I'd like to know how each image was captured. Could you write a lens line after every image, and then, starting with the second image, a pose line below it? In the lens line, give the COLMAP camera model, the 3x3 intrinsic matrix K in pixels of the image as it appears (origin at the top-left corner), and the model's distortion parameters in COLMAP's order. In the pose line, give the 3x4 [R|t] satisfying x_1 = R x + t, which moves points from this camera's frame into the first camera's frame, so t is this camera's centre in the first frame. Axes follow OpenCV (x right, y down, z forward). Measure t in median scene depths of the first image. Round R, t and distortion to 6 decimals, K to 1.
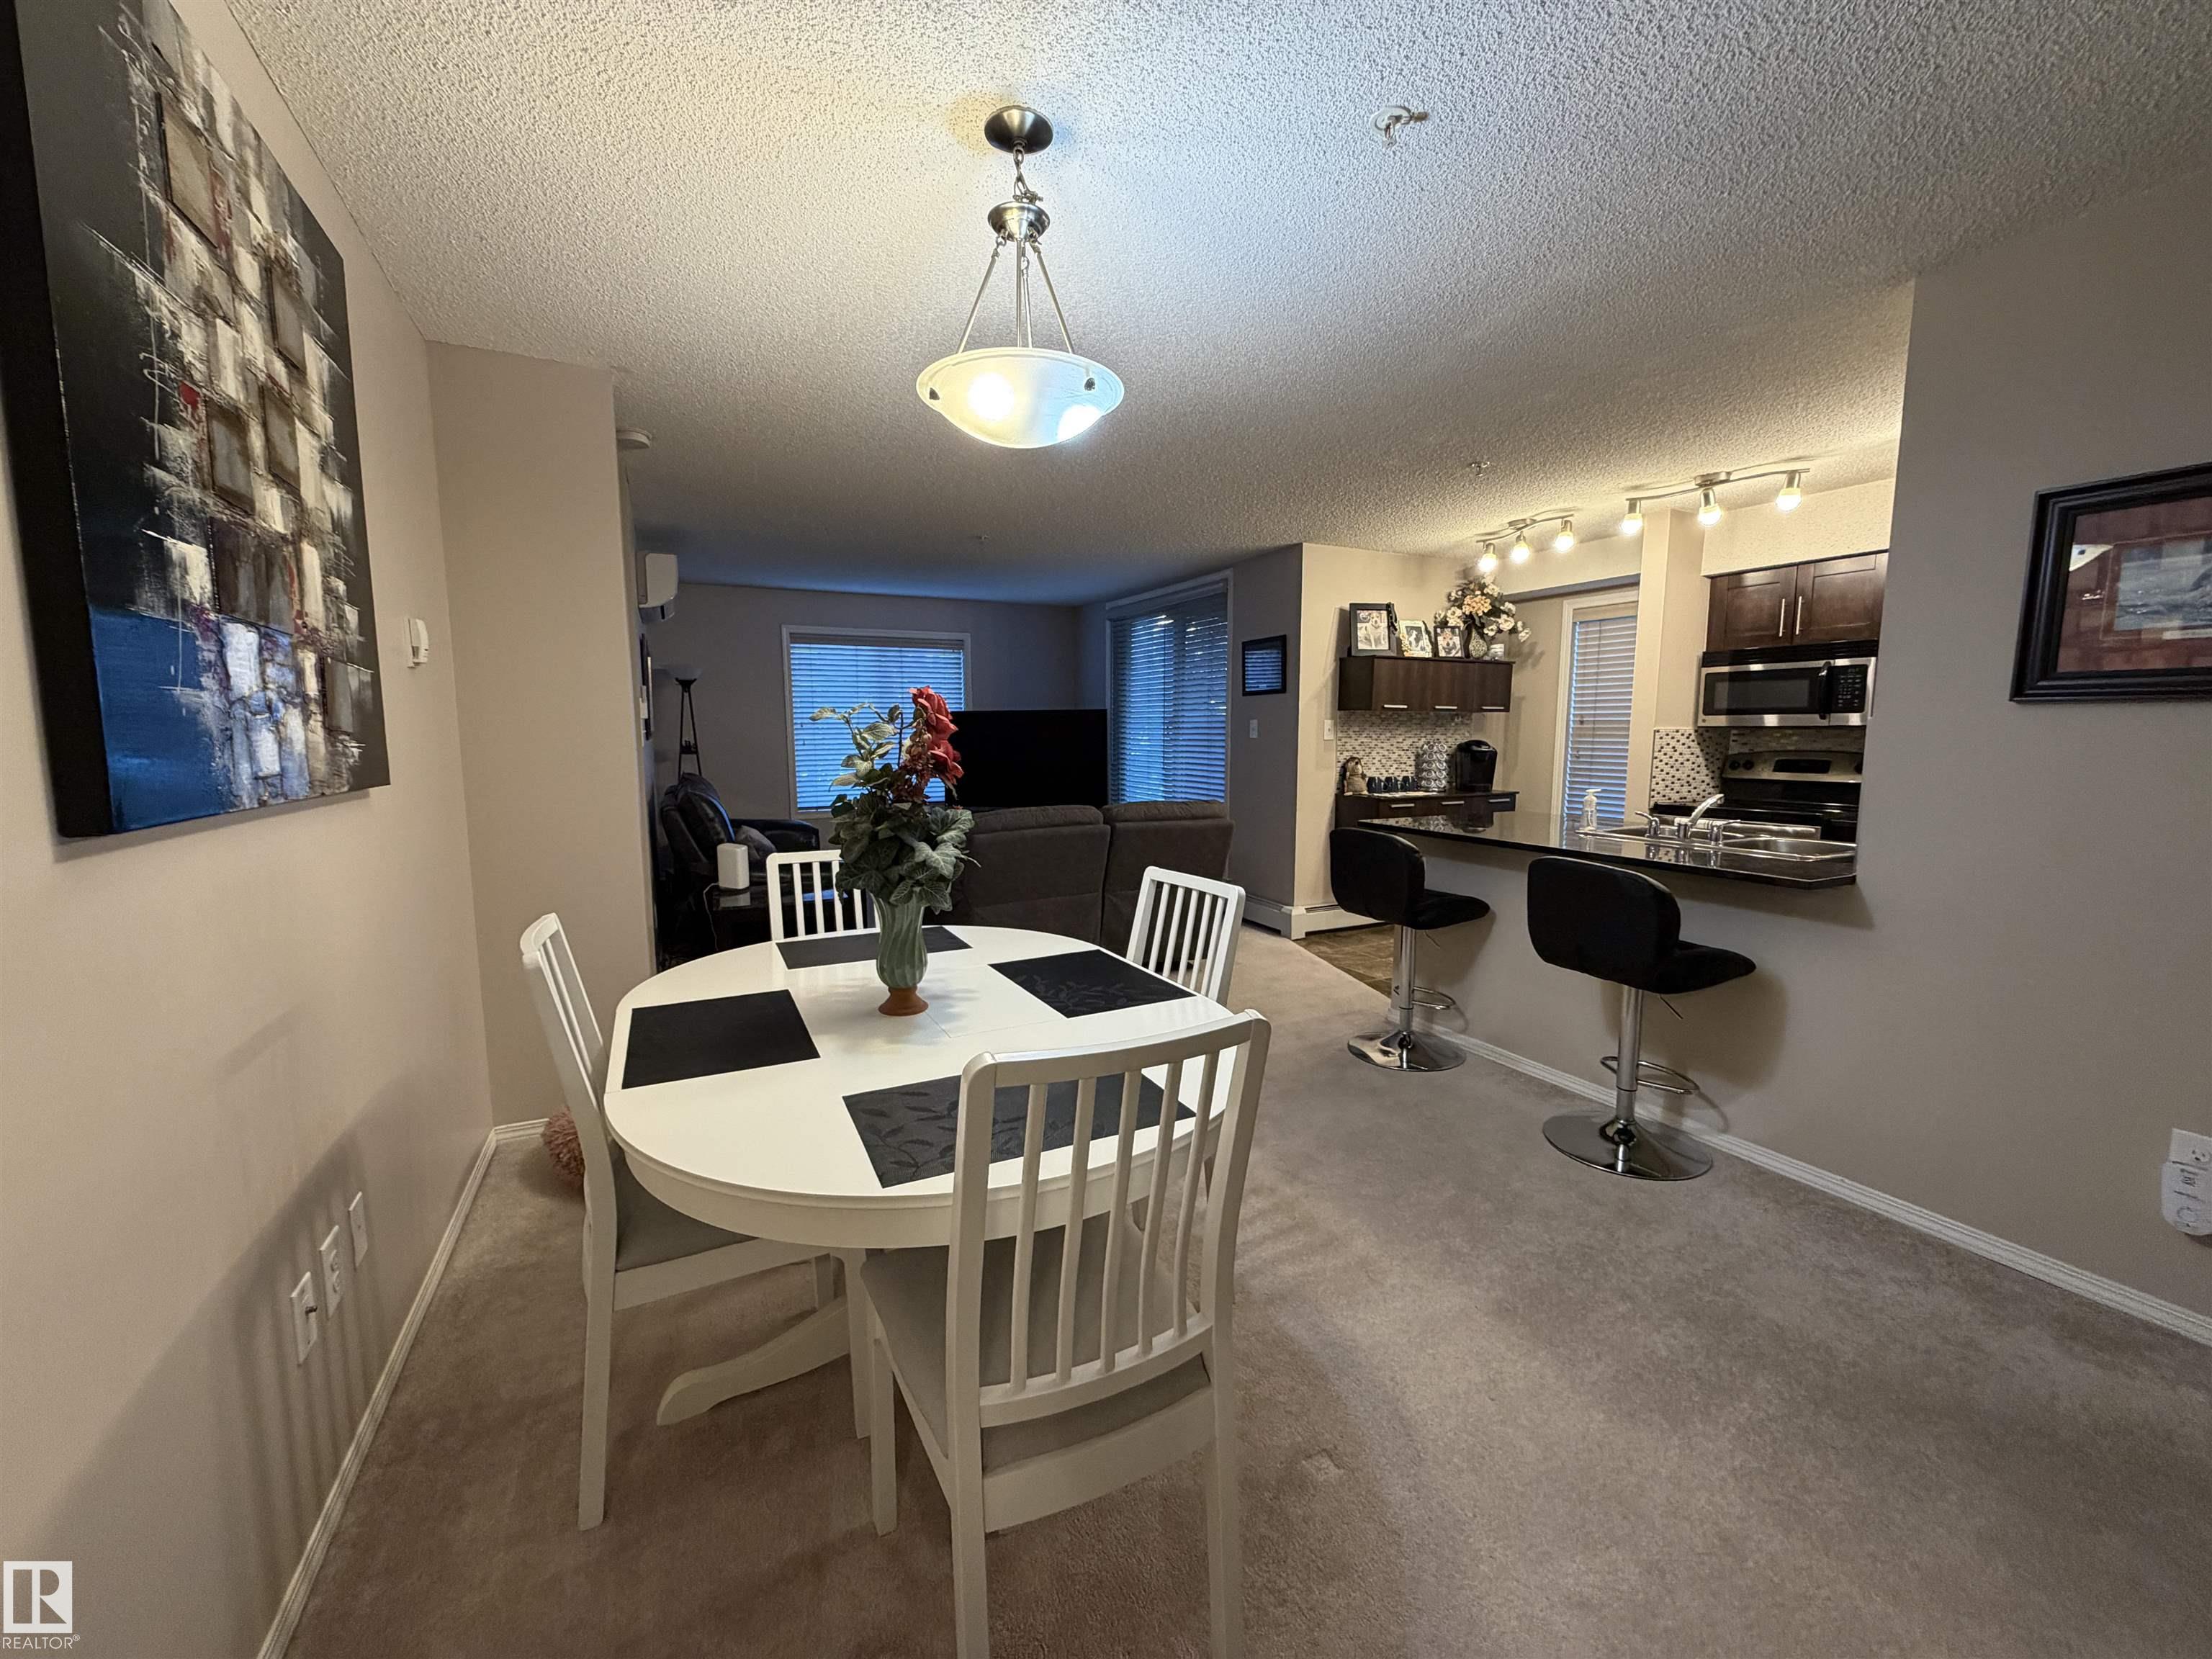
lens RADIAL K [[879.6, 0, 1101.9], [0, 879.6, 830.5], [0, 0, 1]] dist [0.001048, 0.000005]
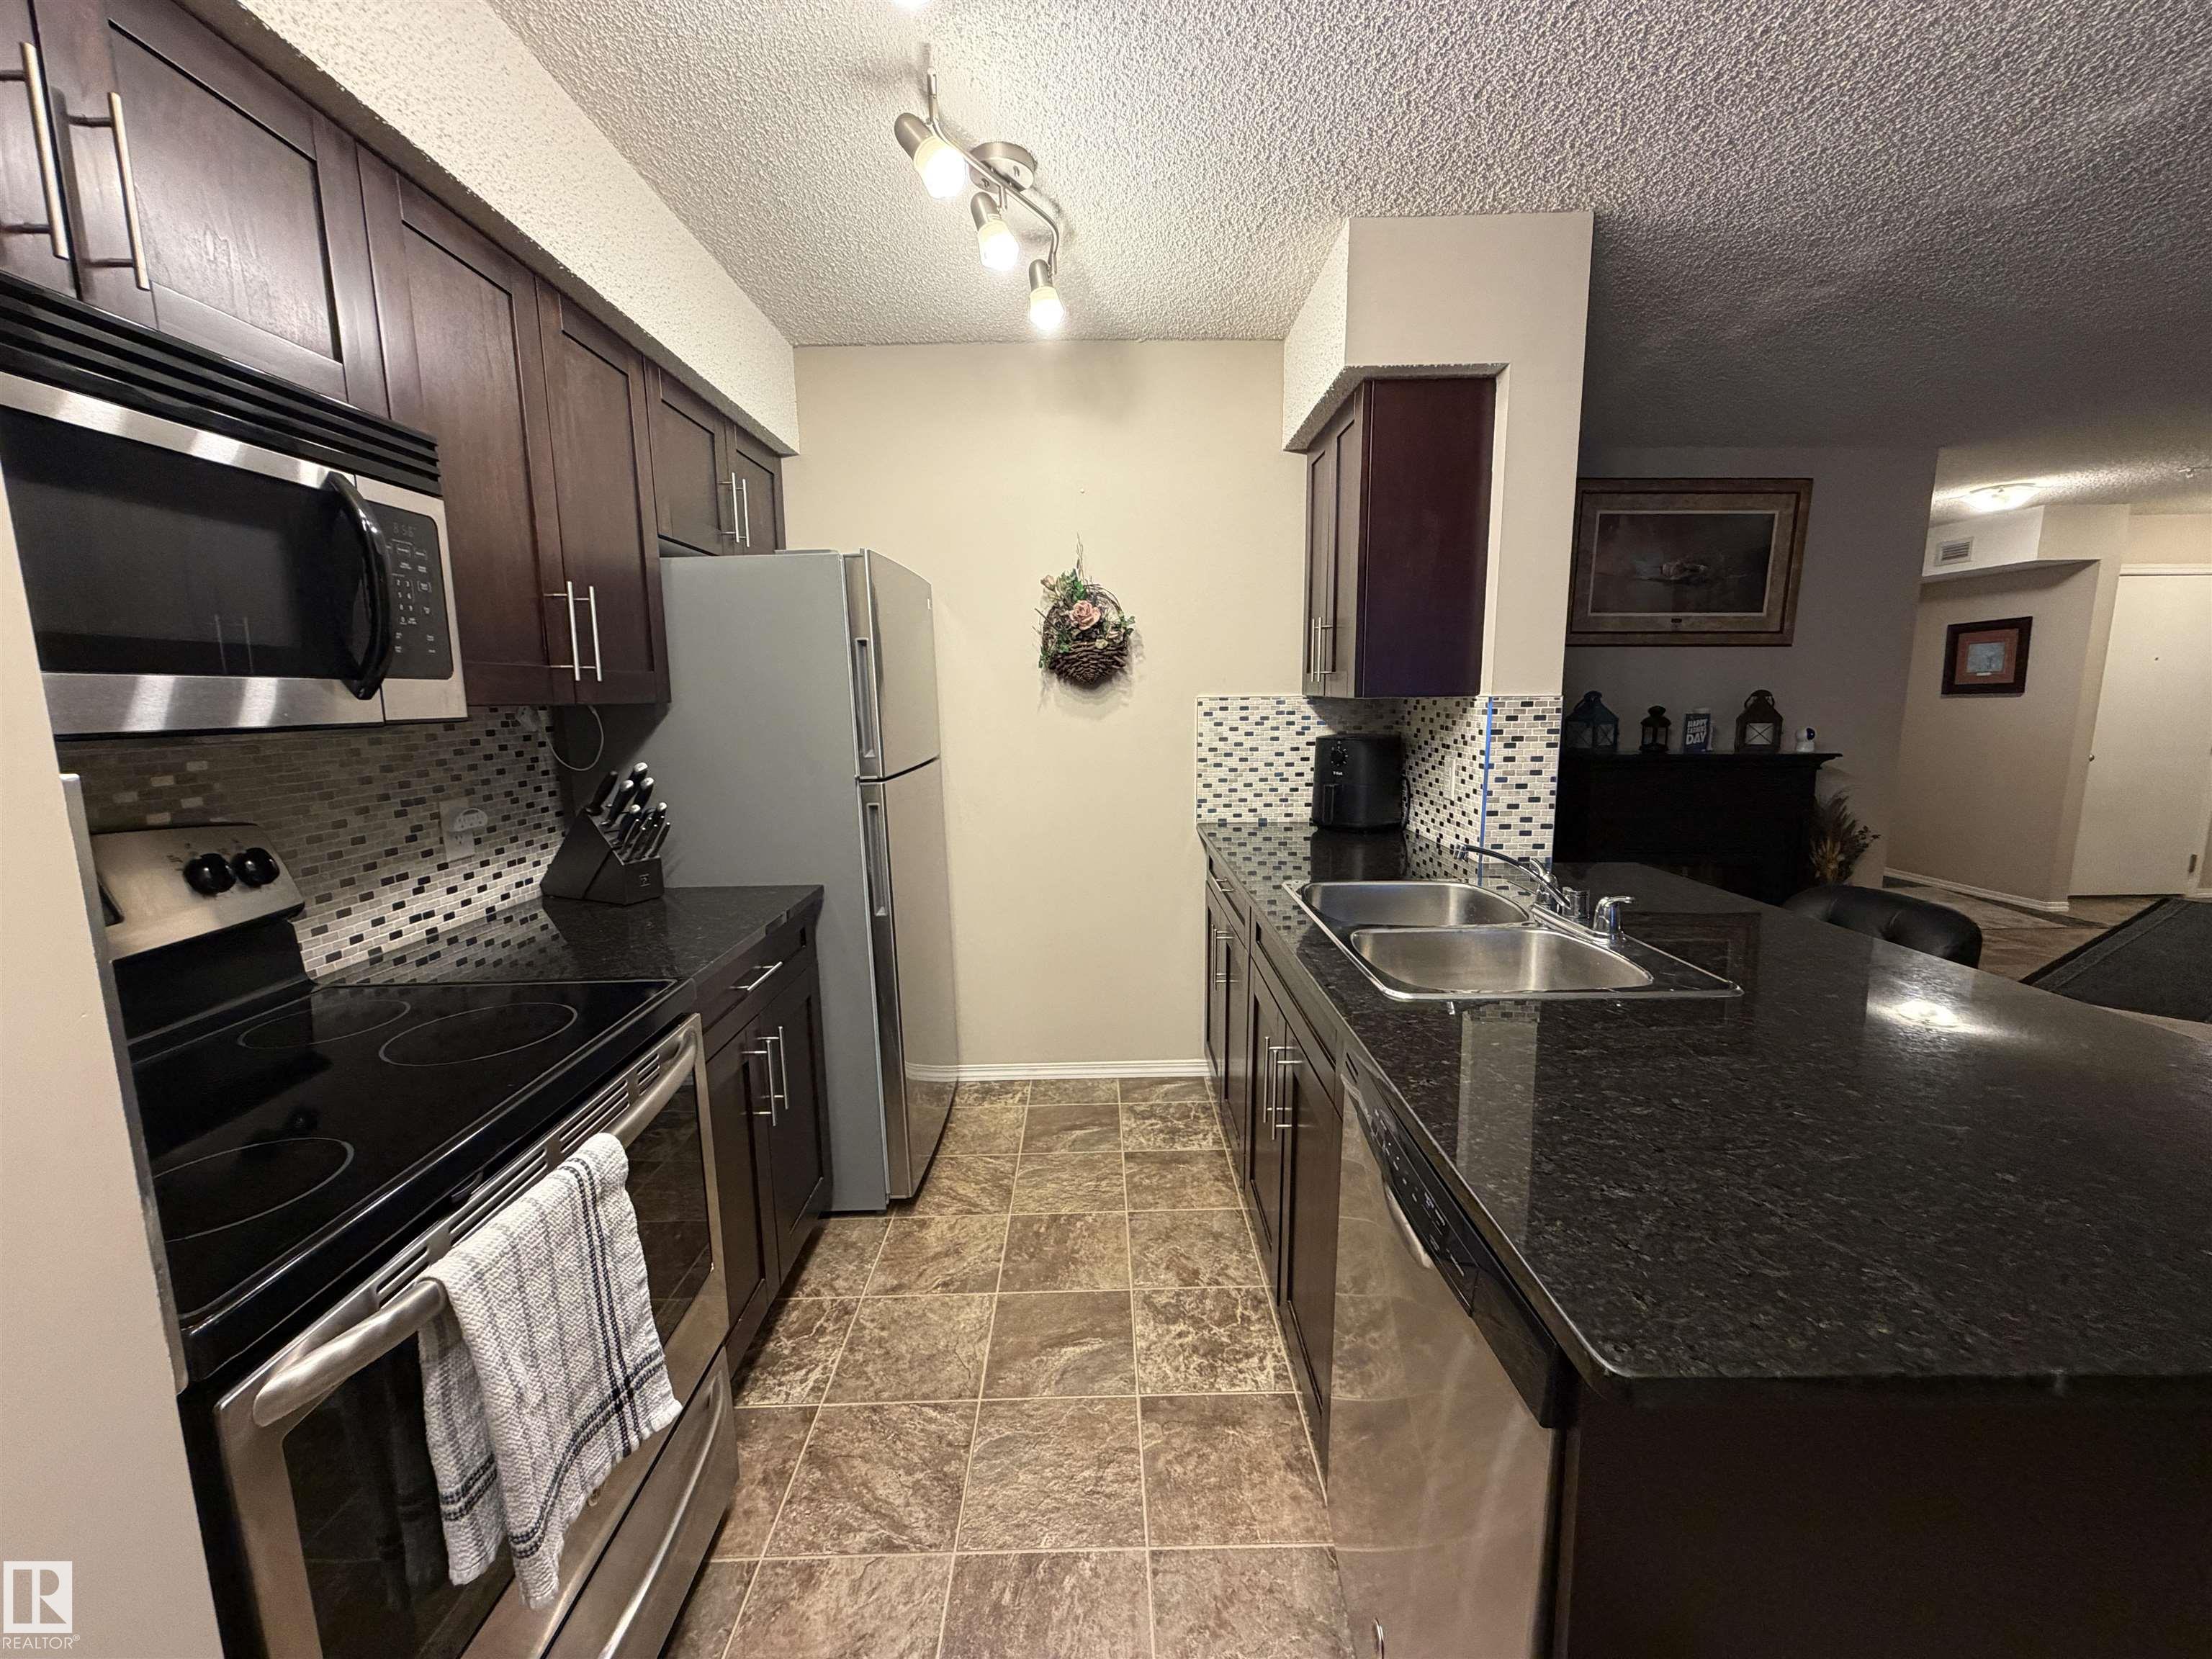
lens RADIAL K [[879.6, 0, 1123.3], [0, 879.6, 833.8], [0, 0, 1]] dist [0.001048, 0.000005]
pose [[-0.896448, -0.059248, 0.439171, 0.365928], [0.061081, 0.965044, 0.254872, -0.106416], [-0.438920, 0.255304, -0.861492, 0.858792]]
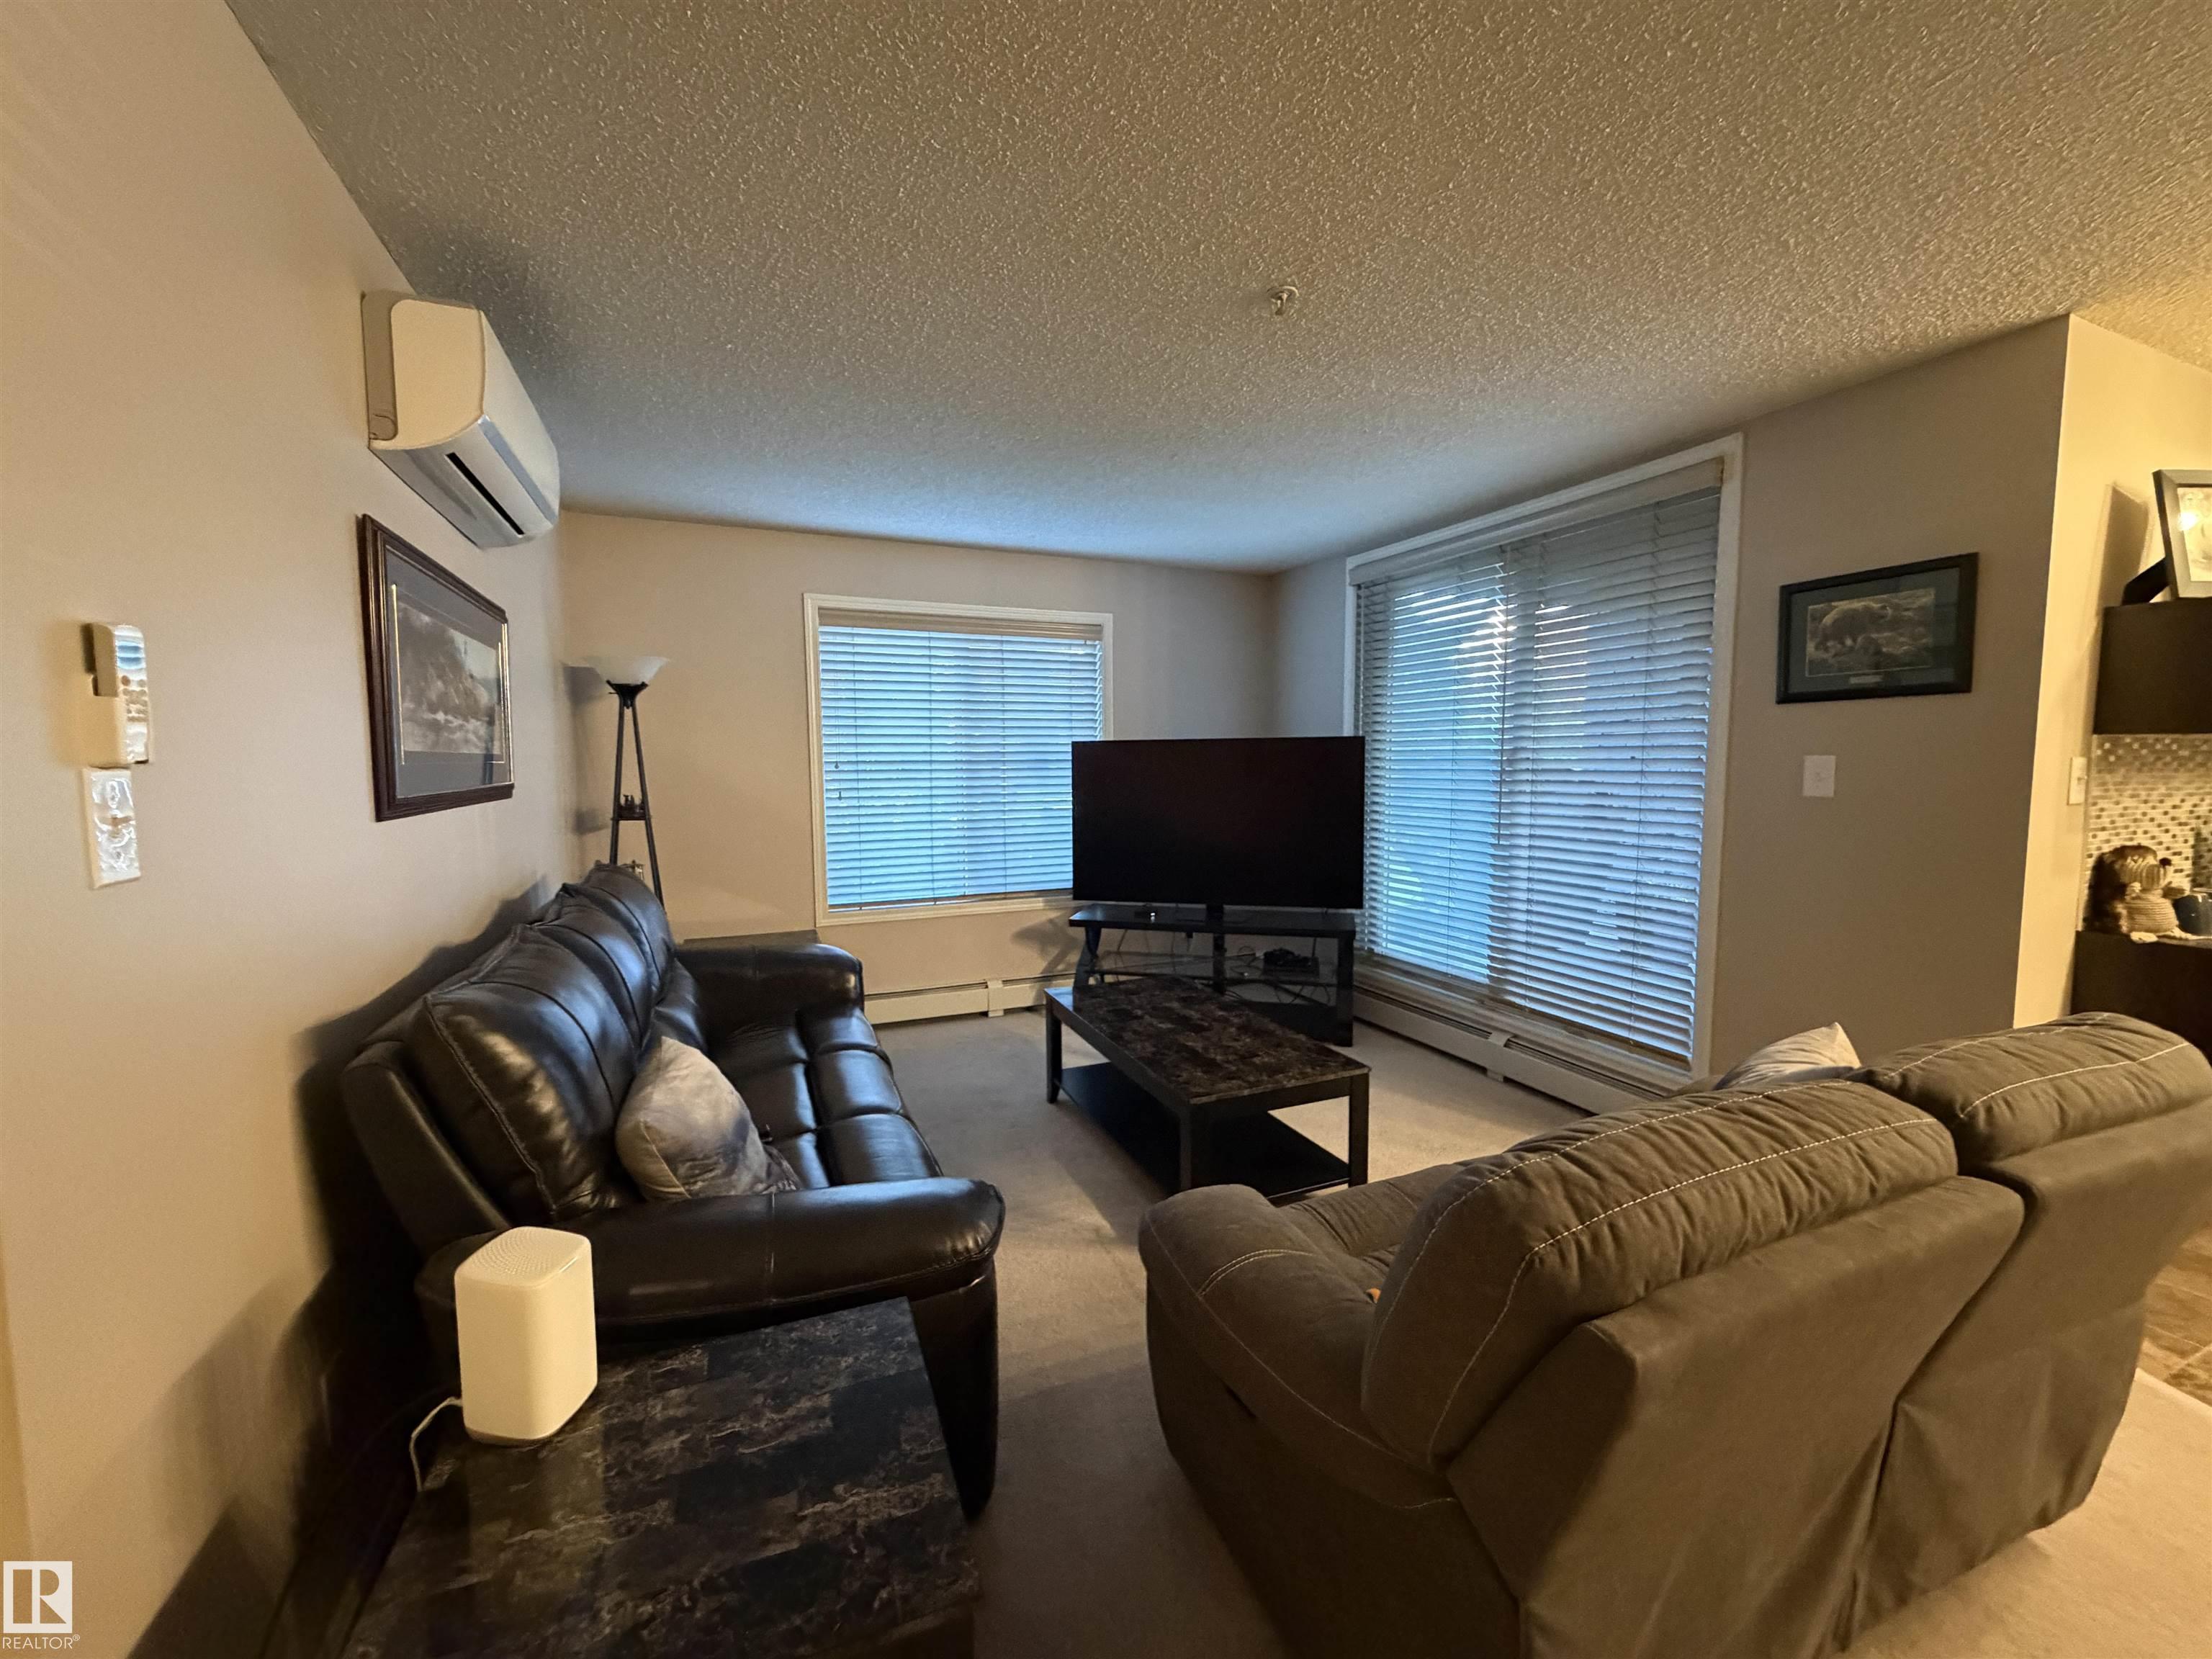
lens RADIAL K [[879.6, 0, 1100.0], [0, 879.6, 828.5], [0, 0, 1]] dist [0.001048, 0.000005]
pose [[0.998778, 0.002190, -0.049372, -0.181199], [-0.004121, 0.999230, -0.039028, -0.073496], [0.049249, 0.039184, 0.998018, 0.563533]]
